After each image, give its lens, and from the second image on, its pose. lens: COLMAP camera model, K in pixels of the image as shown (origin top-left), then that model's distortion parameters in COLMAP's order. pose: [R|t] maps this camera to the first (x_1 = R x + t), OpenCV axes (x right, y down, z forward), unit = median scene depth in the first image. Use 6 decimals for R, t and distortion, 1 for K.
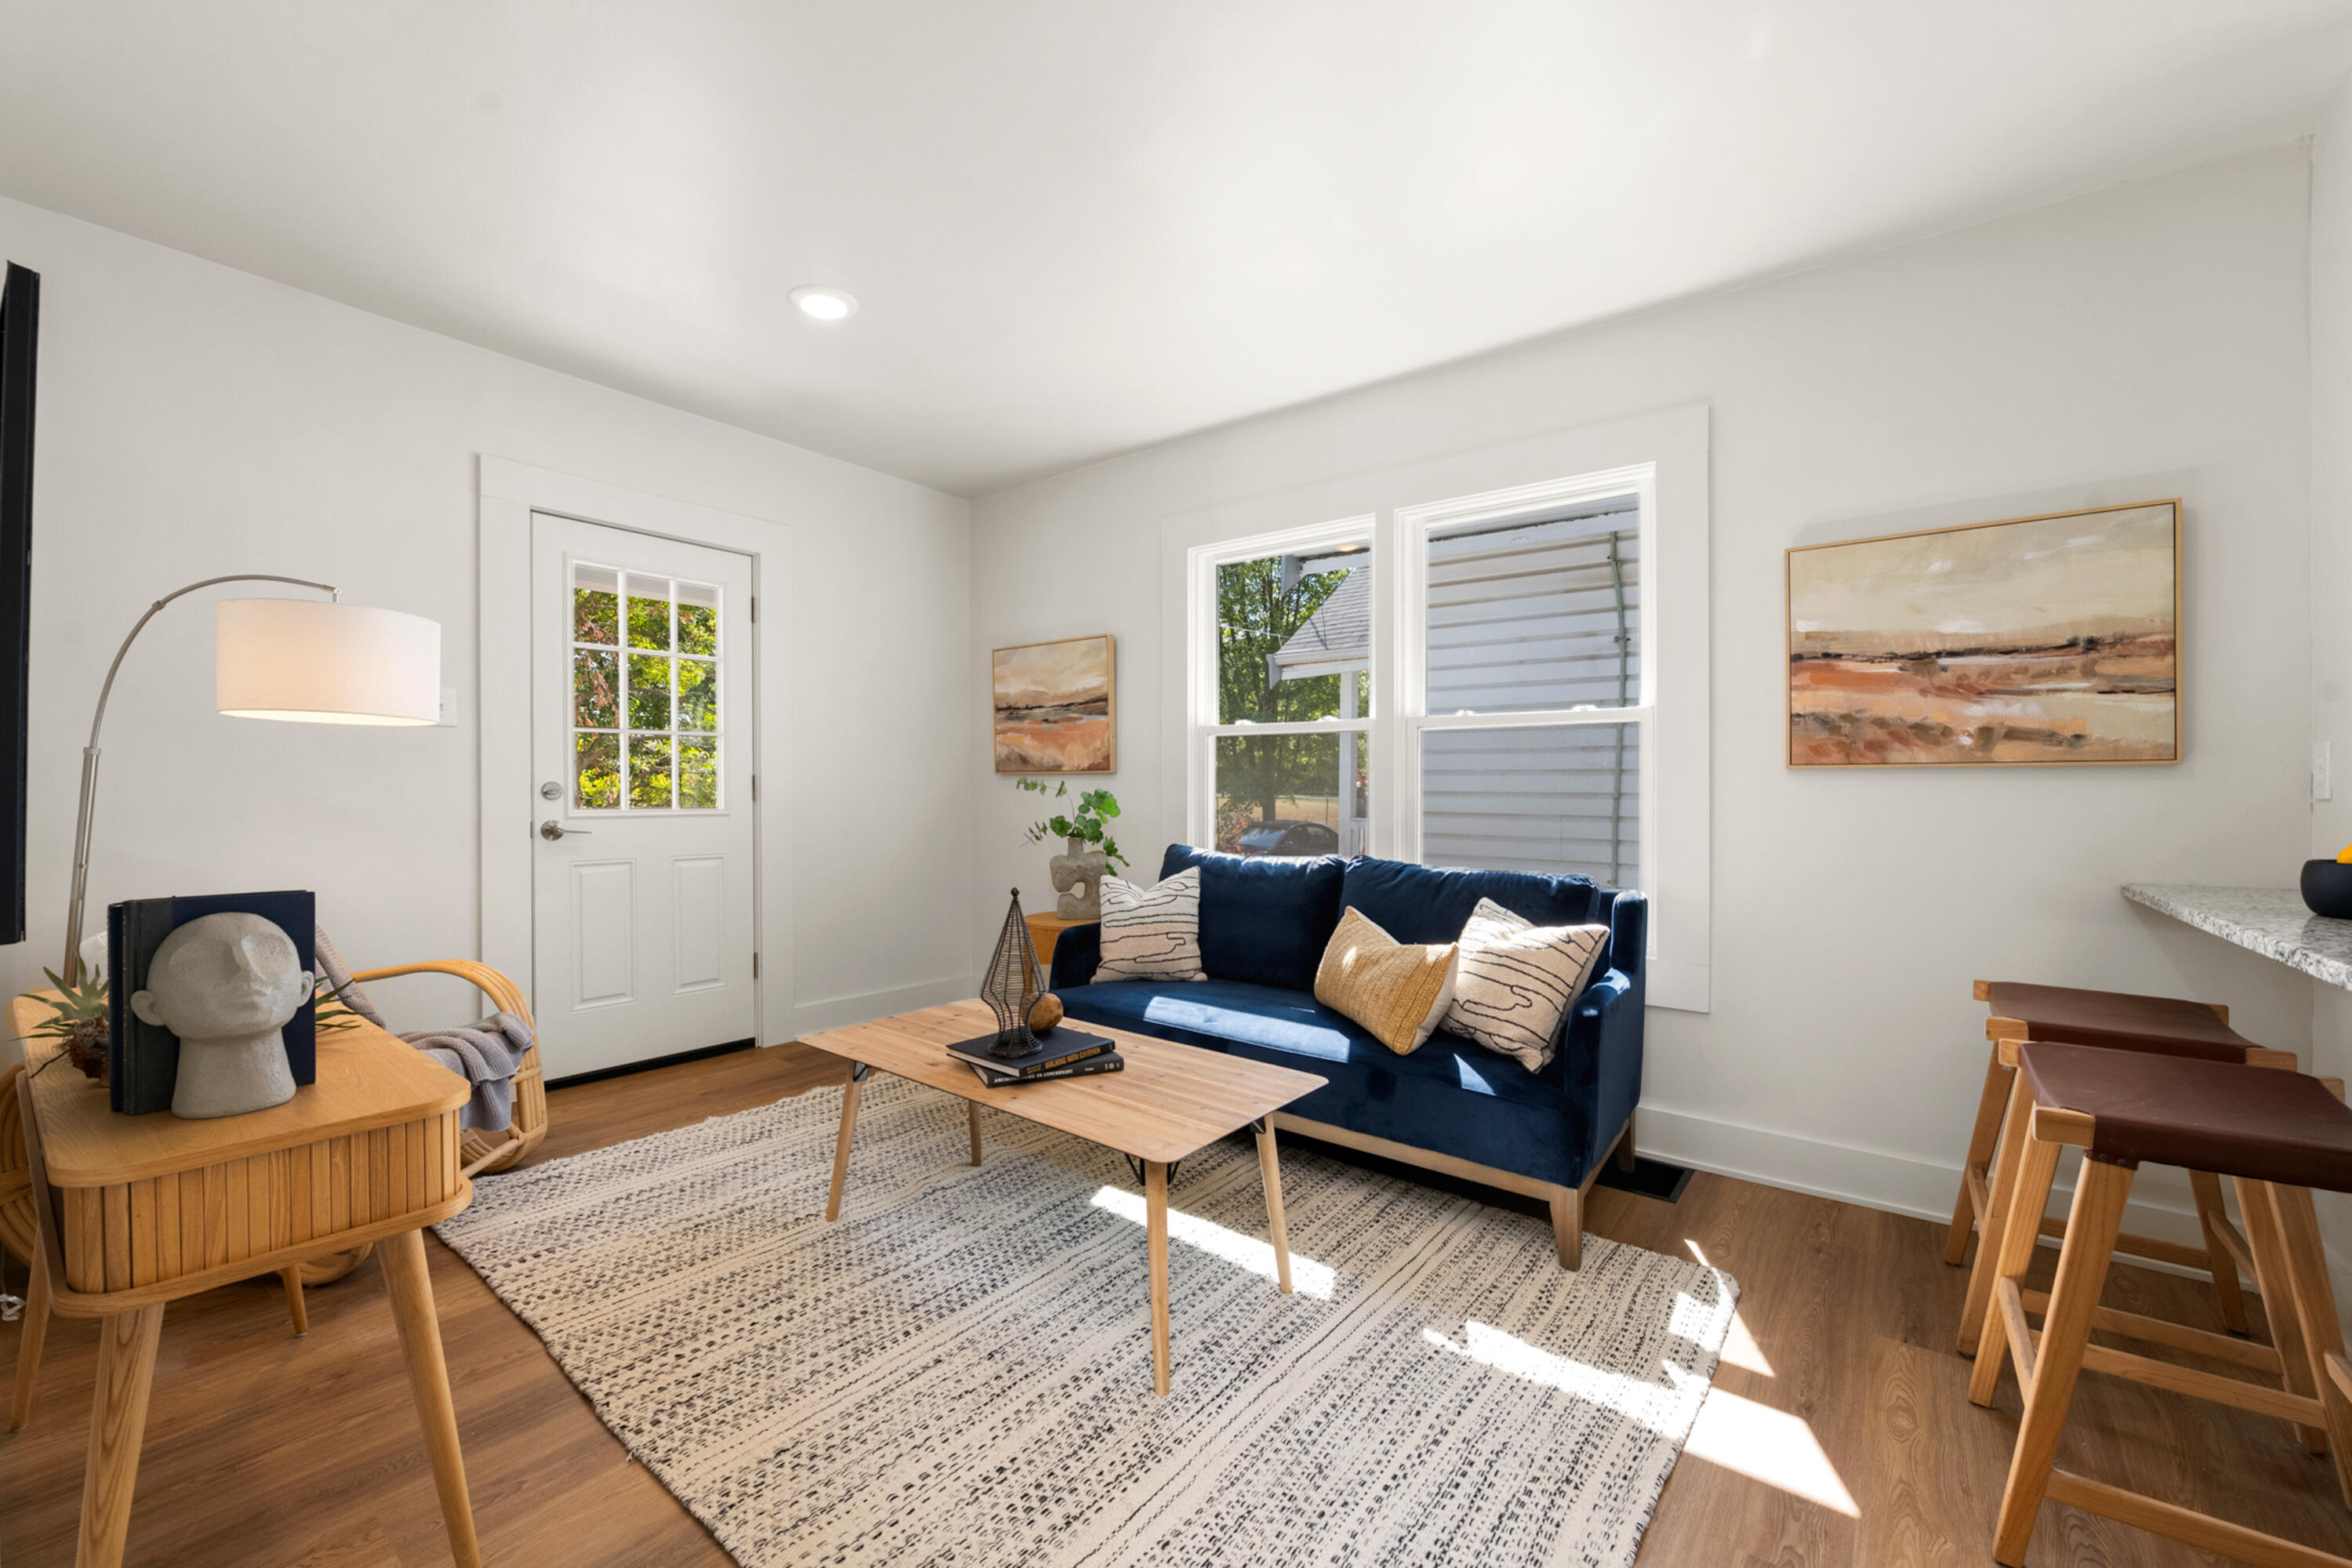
lens RADIAL K [[935.2, 0, 1155.7], [0, 935.2, 797.4], [0, 0, 1]] dist [-0.011413, -0.000274]
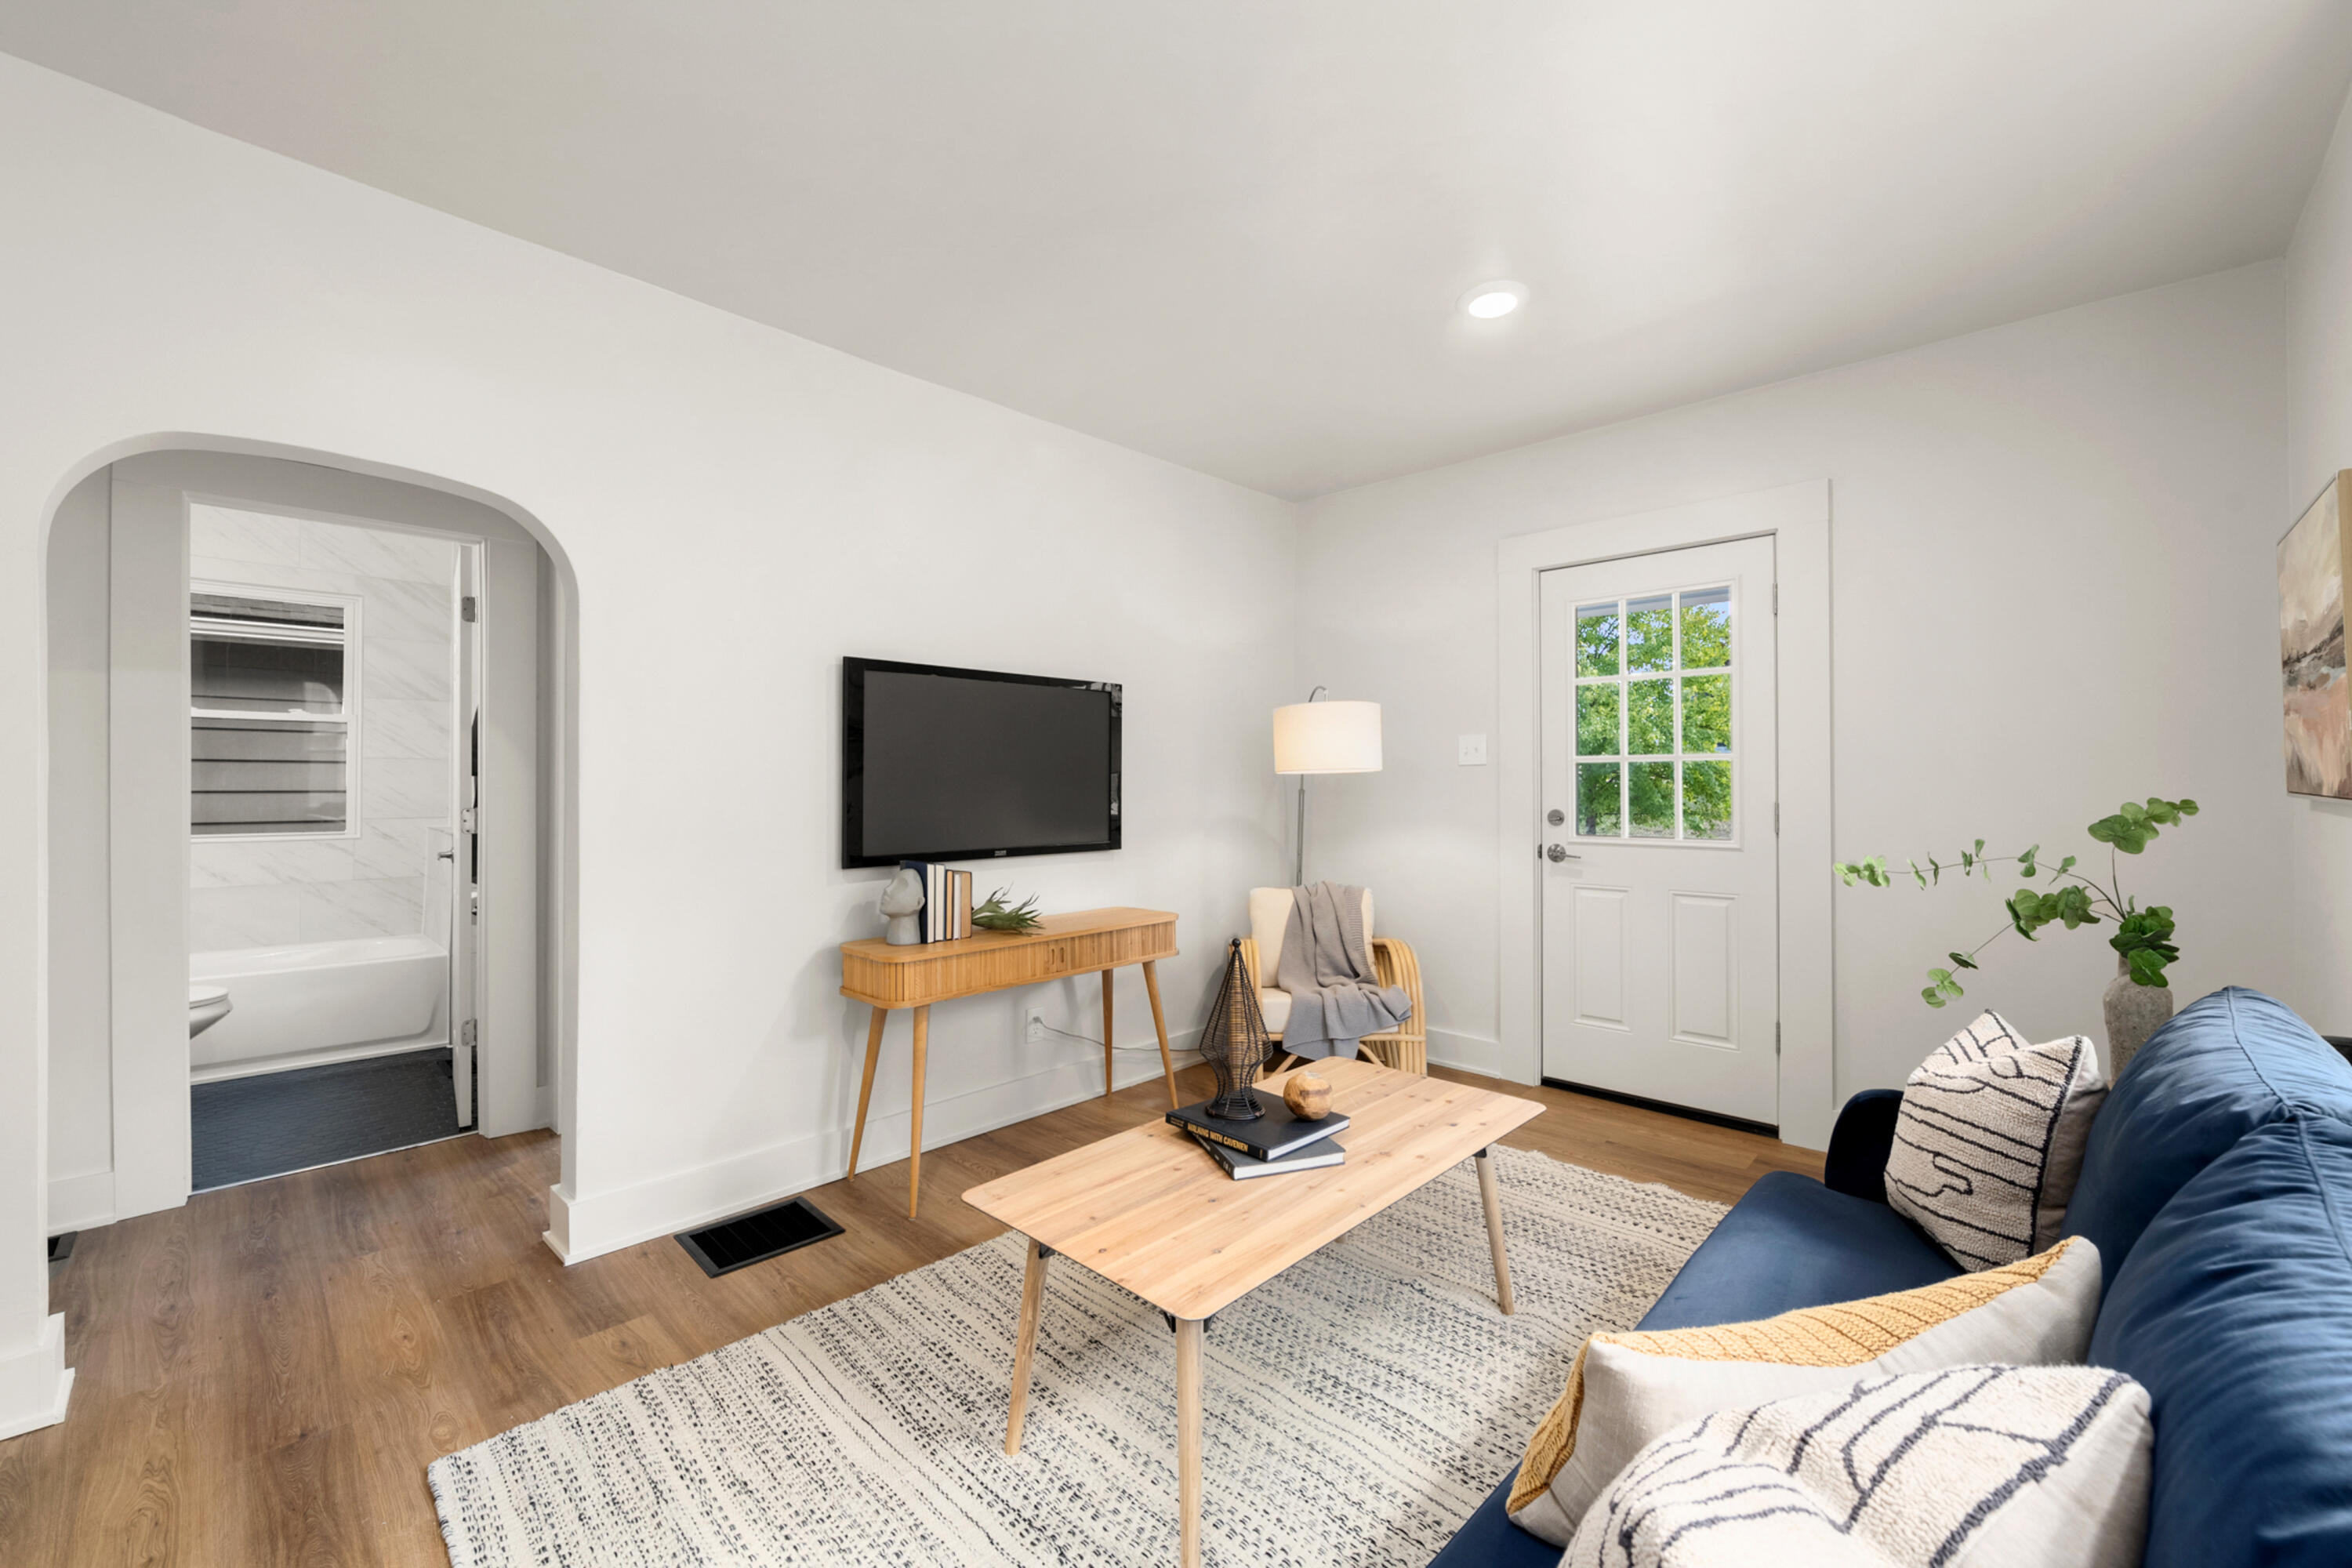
lens RADIAL K [[935.2, 0, 1169.6], [0, 935.2, 778.6], [0, 0, 1]] dist [-0.011413, -0.000274]
pose [[-0.094536, -0.017352, -0.995370, 0.715051], [-0.010157, 0.999813, -0.016465, -0.042938], [0.995470, 0.008553, -0.094694, 0.910427]]
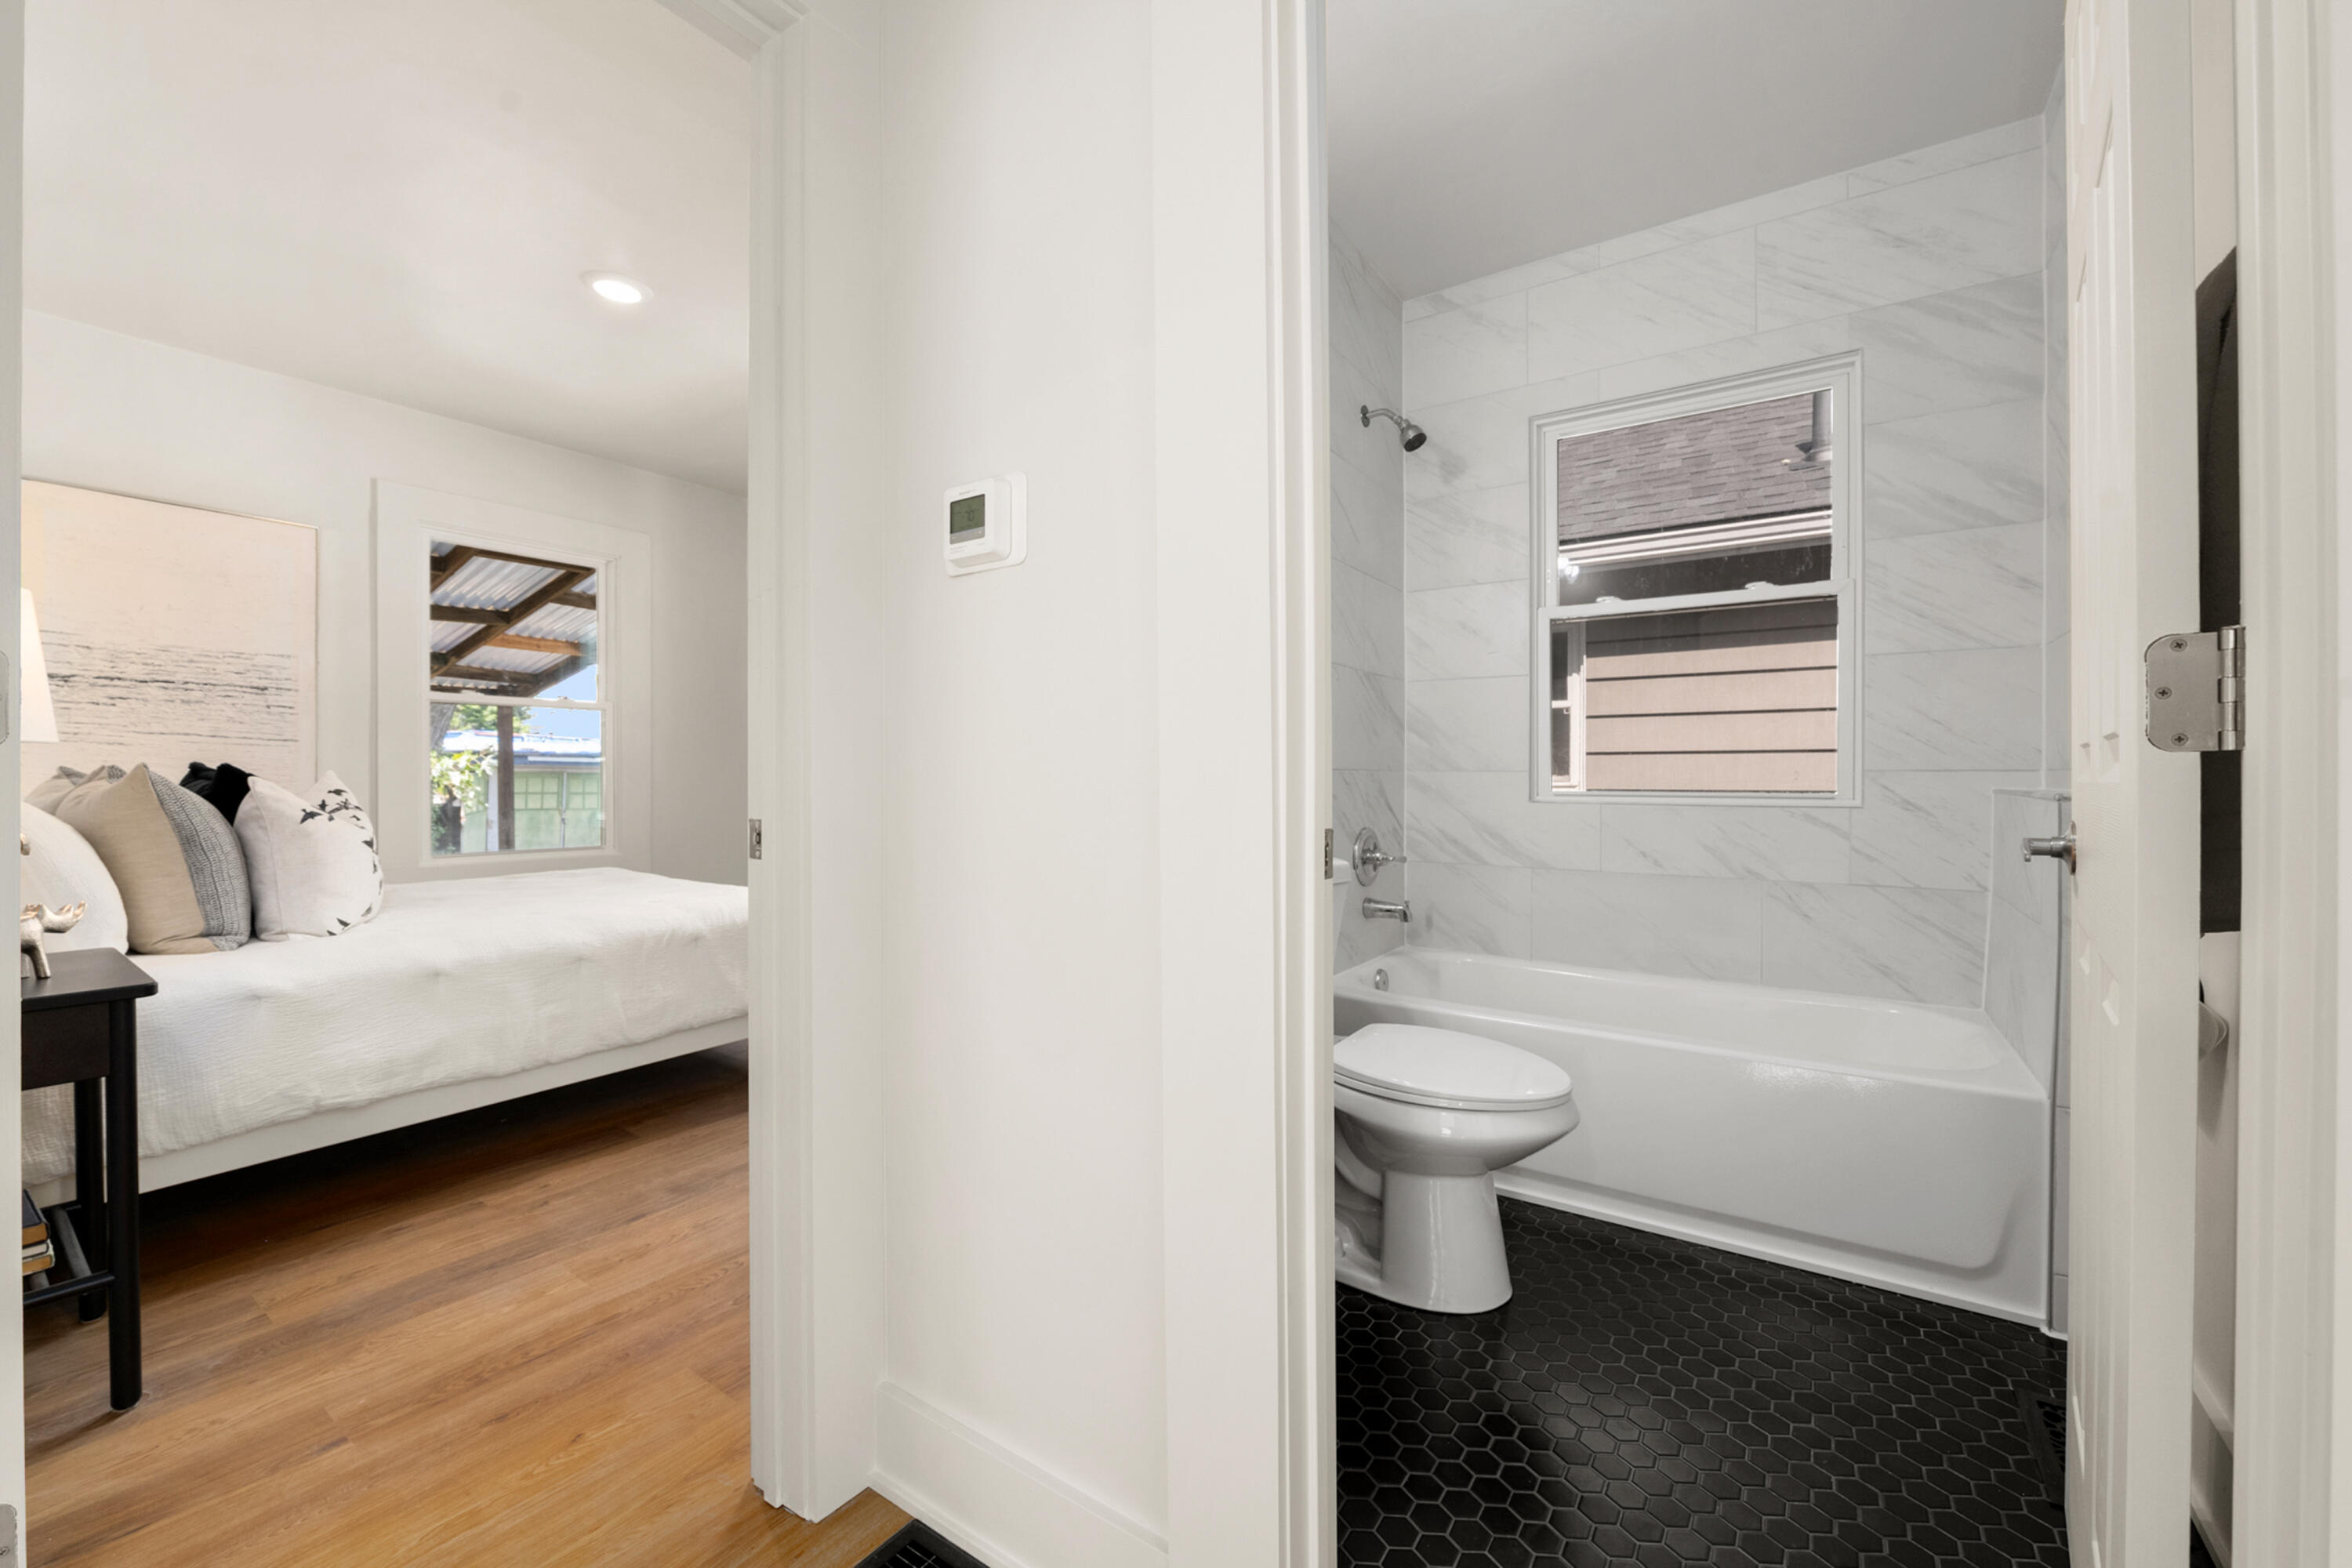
lens RADIAL K [[935.2, 0, 1177.5], [0, 935.2, 785.6], [0, 0, 1]] dist [-0.011413, -0.000274]
pose [[-0.996896, -0.010093, -0.078077, -0.215274], [-0.011091, 0.999862, 0.012358, 0.038686], [0.077941, 0.013186, -0.996871, 0.015069]]
